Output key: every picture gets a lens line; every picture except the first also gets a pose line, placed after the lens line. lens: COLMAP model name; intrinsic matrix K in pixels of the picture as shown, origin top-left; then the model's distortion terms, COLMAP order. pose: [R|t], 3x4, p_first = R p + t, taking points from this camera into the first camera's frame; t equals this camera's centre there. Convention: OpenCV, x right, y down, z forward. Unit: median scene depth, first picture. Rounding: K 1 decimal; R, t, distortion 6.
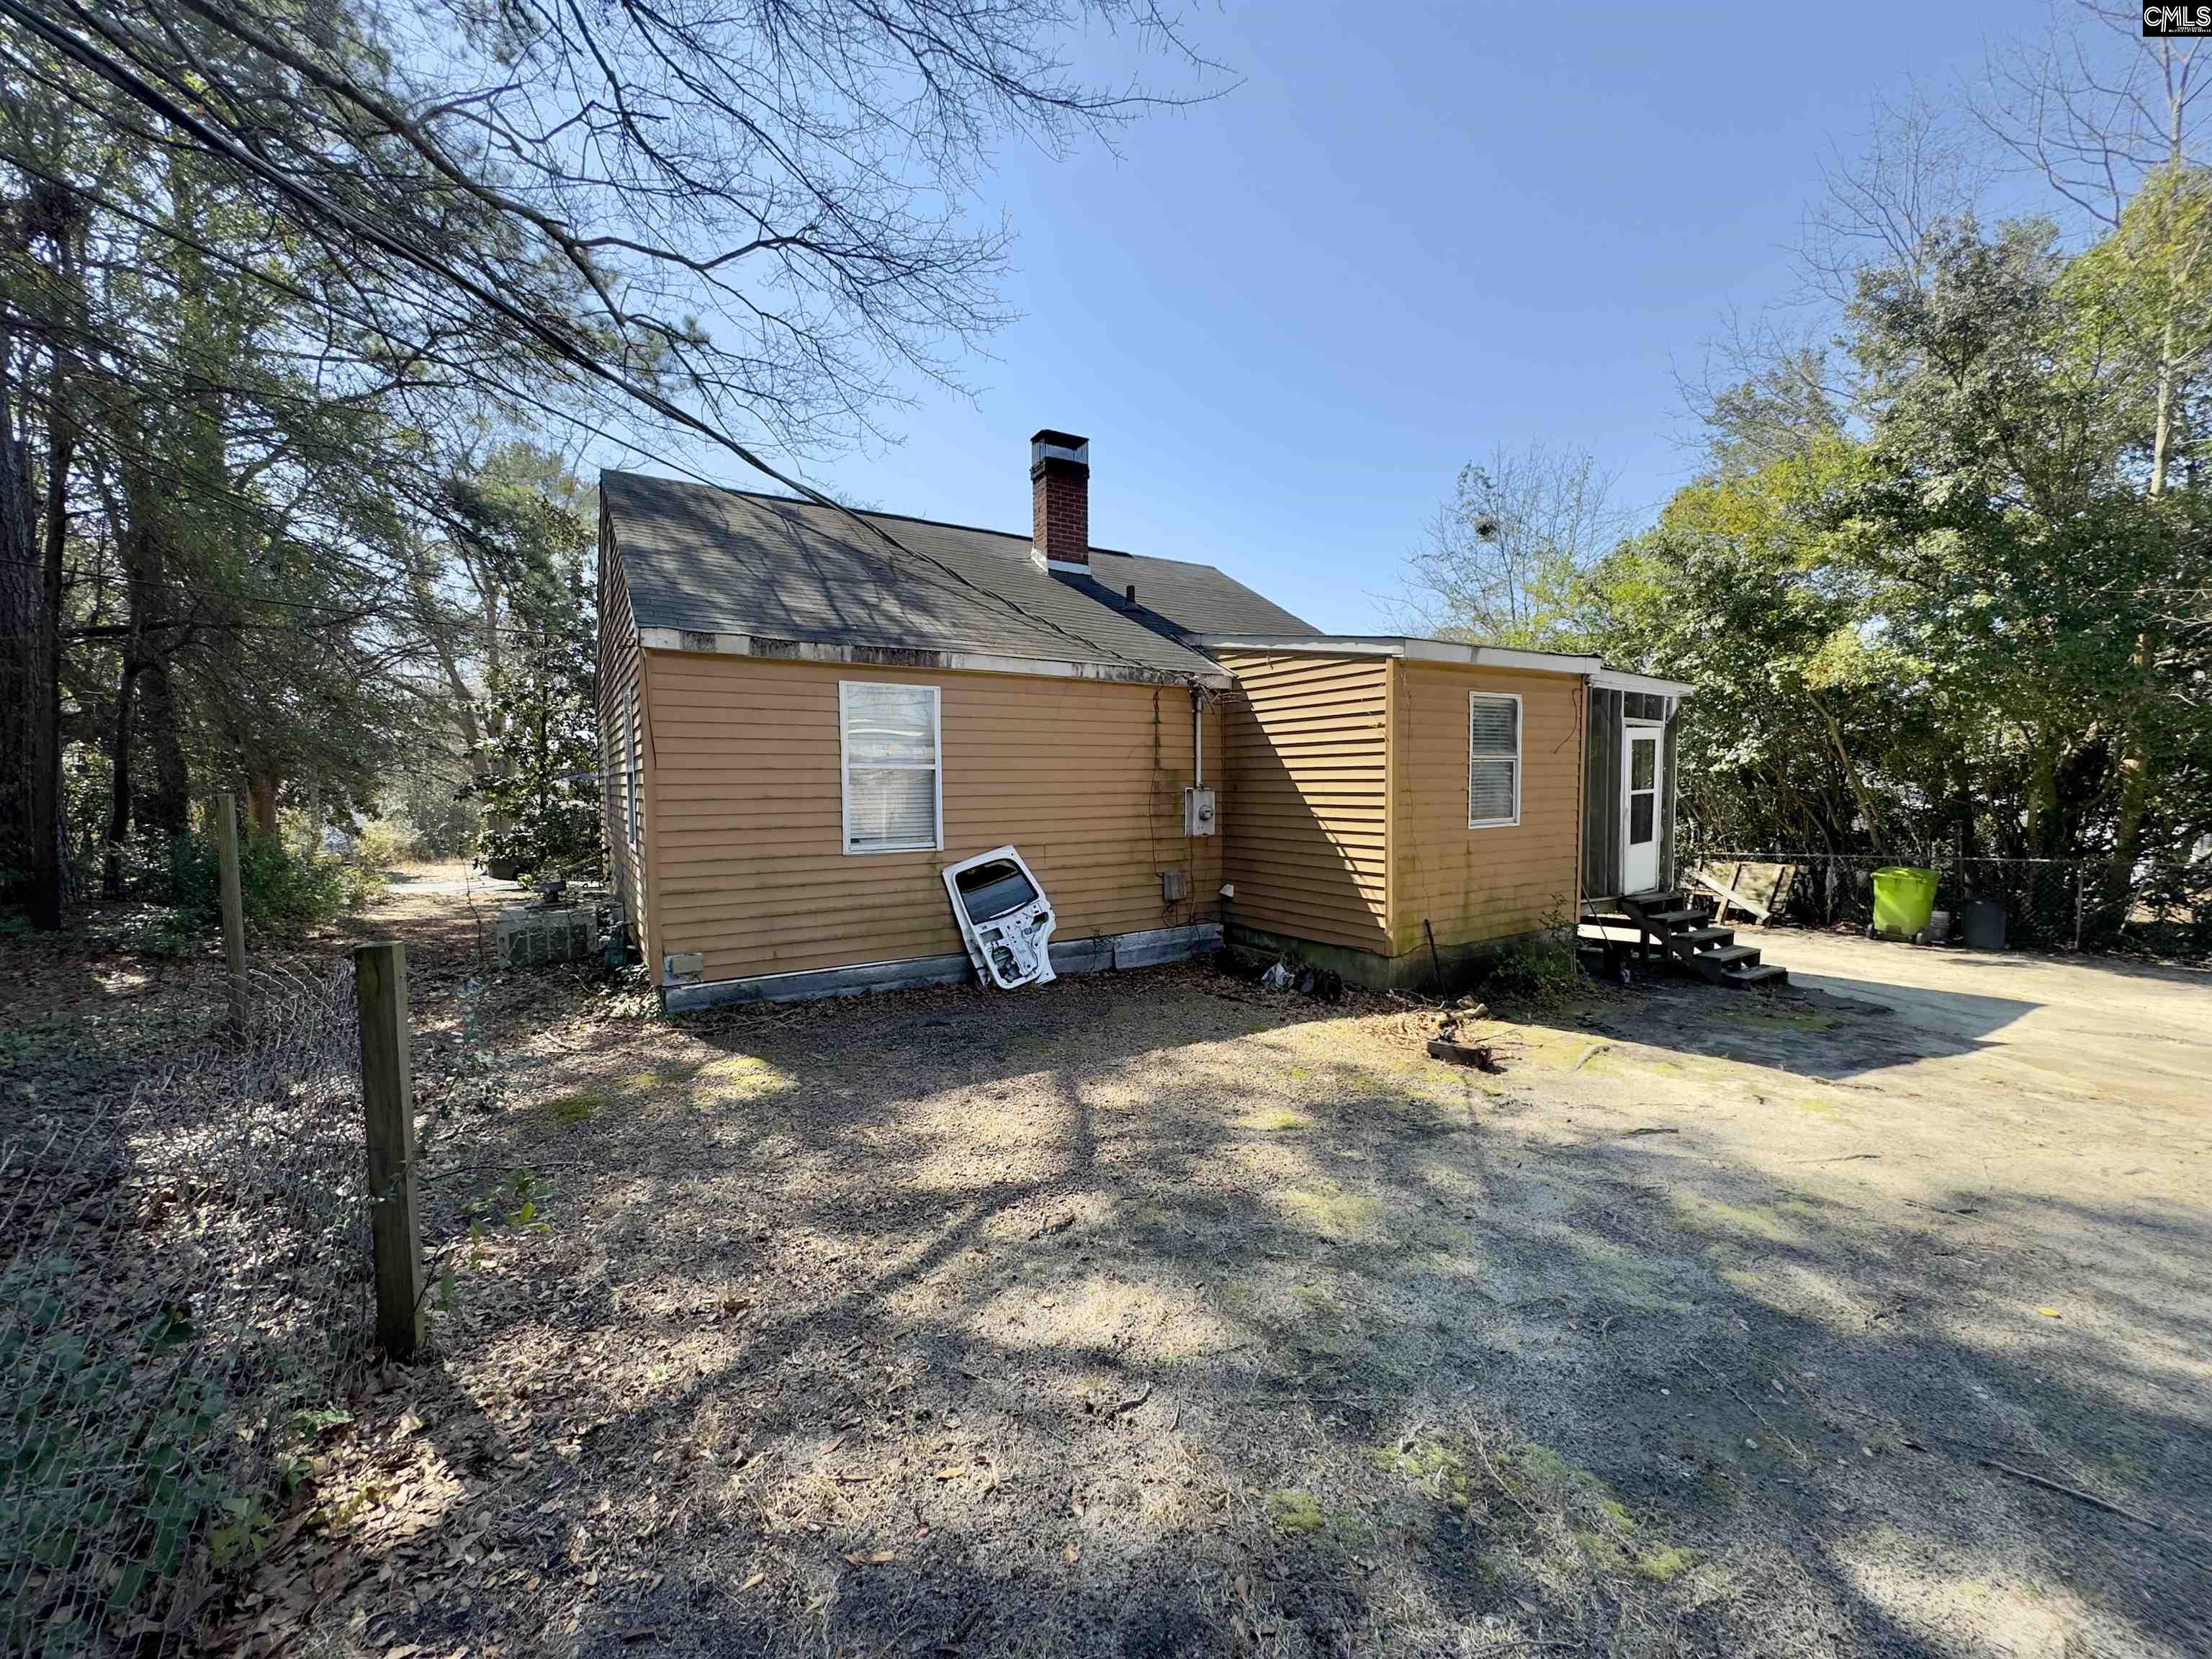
lens RADIAL K [[878.7, 0, 1108.0], [0, 878.7, 829.8], [0, 0, 1]] dist [0.003290, 0.000202]
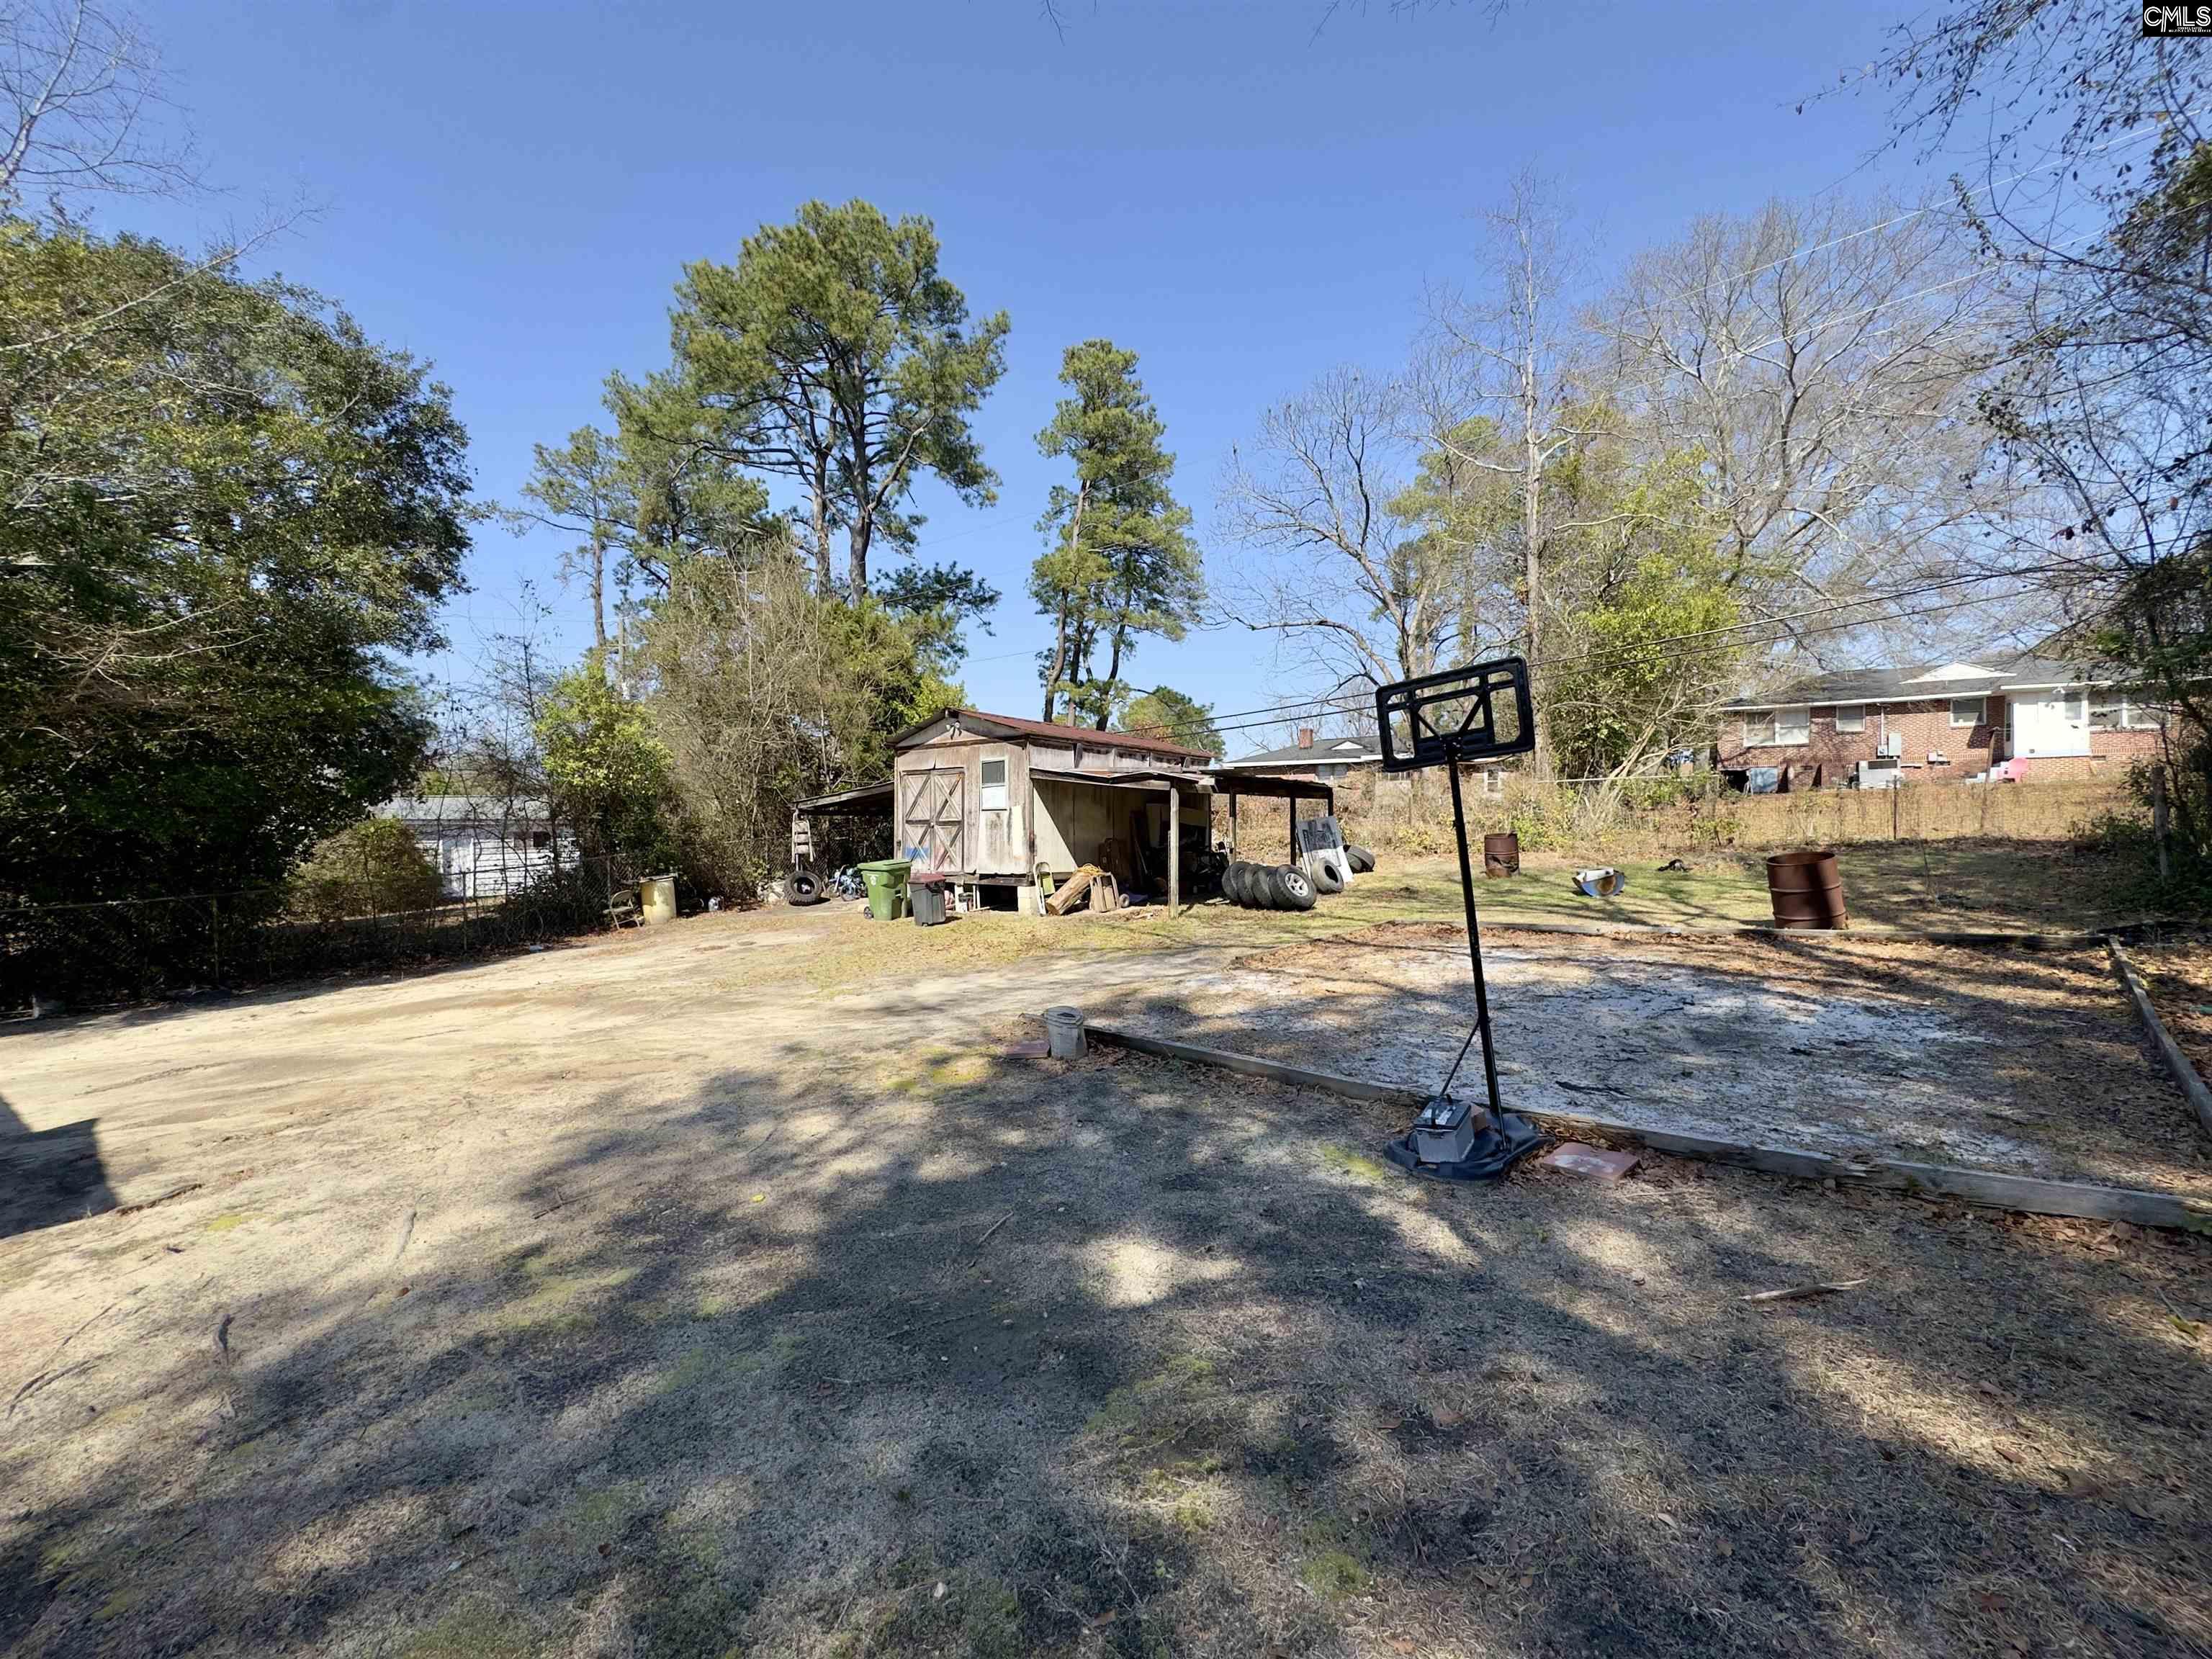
lens RADIAL K [[878.7, 0, 1105.2], [0, 878.7, 832.1], [0, 0, 1]] dist [0.003290, 0.000202]
pose [[-0.393608, 0.003624, 0.919271, -0.268990], [0.052921, 0.998423, 0.018724, 0.008124], [-0.917754, 0.056019, -0.393179, 0.835446]]
